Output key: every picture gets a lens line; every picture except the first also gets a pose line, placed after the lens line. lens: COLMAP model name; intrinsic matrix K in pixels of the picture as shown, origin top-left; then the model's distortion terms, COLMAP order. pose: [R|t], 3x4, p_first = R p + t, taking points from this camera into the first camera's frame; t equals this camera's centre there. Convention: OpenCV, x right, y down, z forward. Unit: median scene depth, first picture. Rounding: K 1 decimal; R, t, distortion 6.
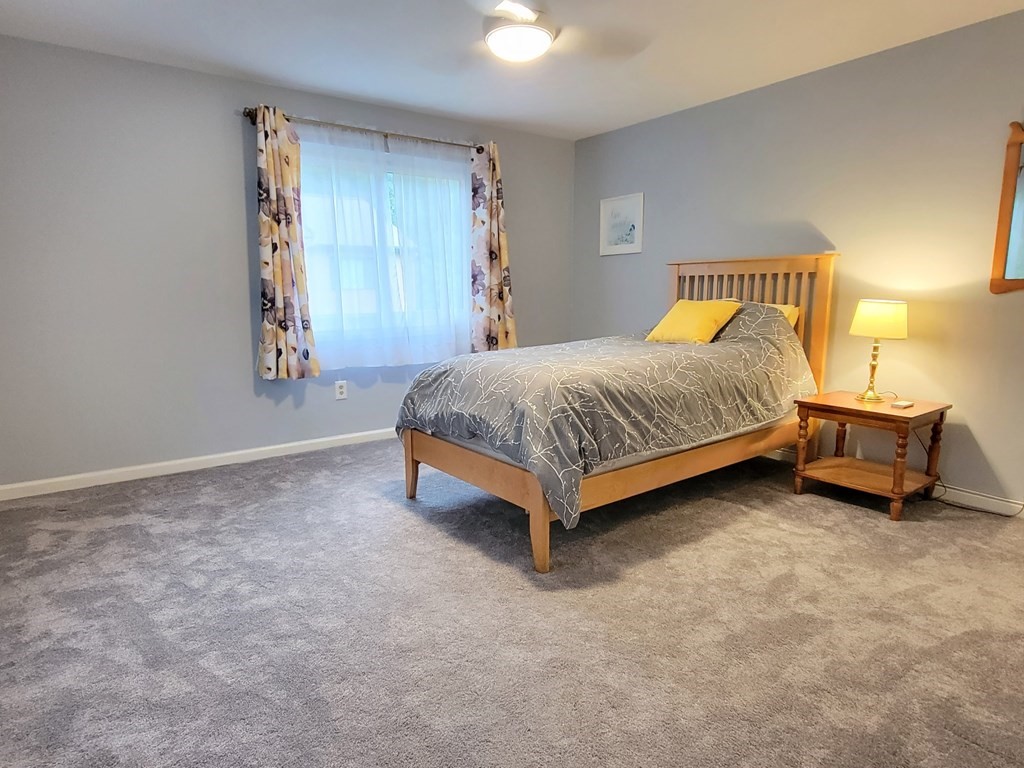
lens RADIAL K [[579.1, 0, 511.0], [0, 579.1, 397.4], [0, 0, 1]] dist [-0.002811, -0.000998]
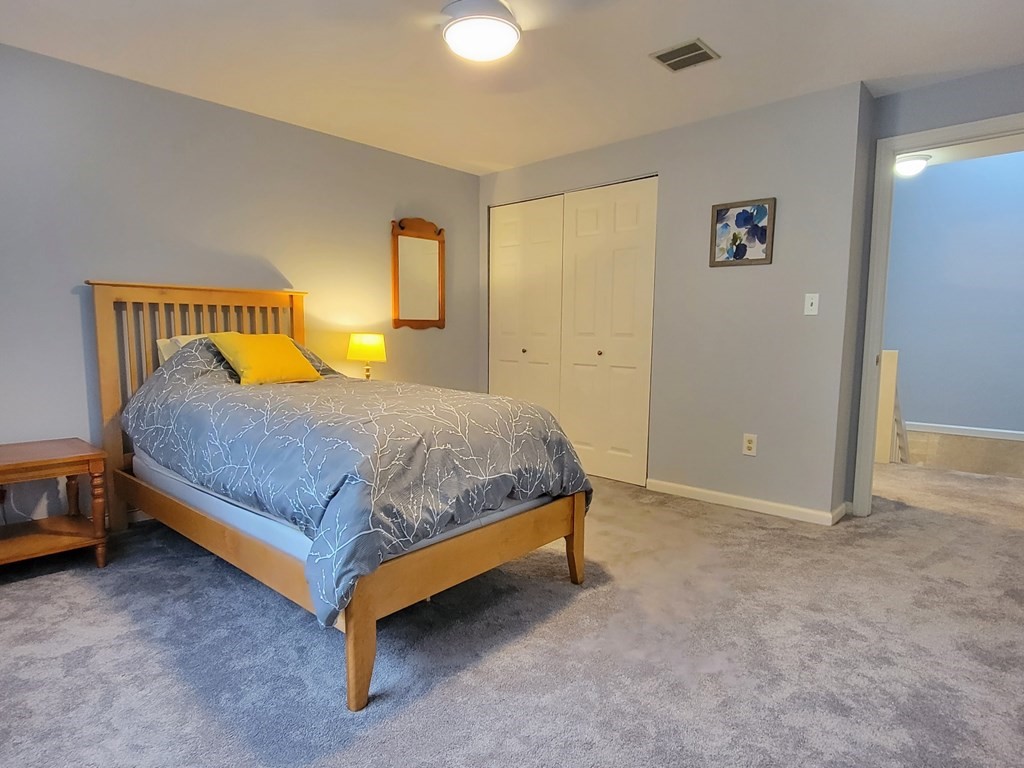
lens RADIAL K [[579.1, 0, 511.0], [0, 579.1, 397.4], [0, 0, 1]] dist [-0.002811, -0.000998]
pose [[-0.181788, -0.110400, 0.977121, -0.625996], [0.168706, 0.975443, 0.141597, -0.138036], [-0.968758, 0.190587, -0.158698, 0.809753]]
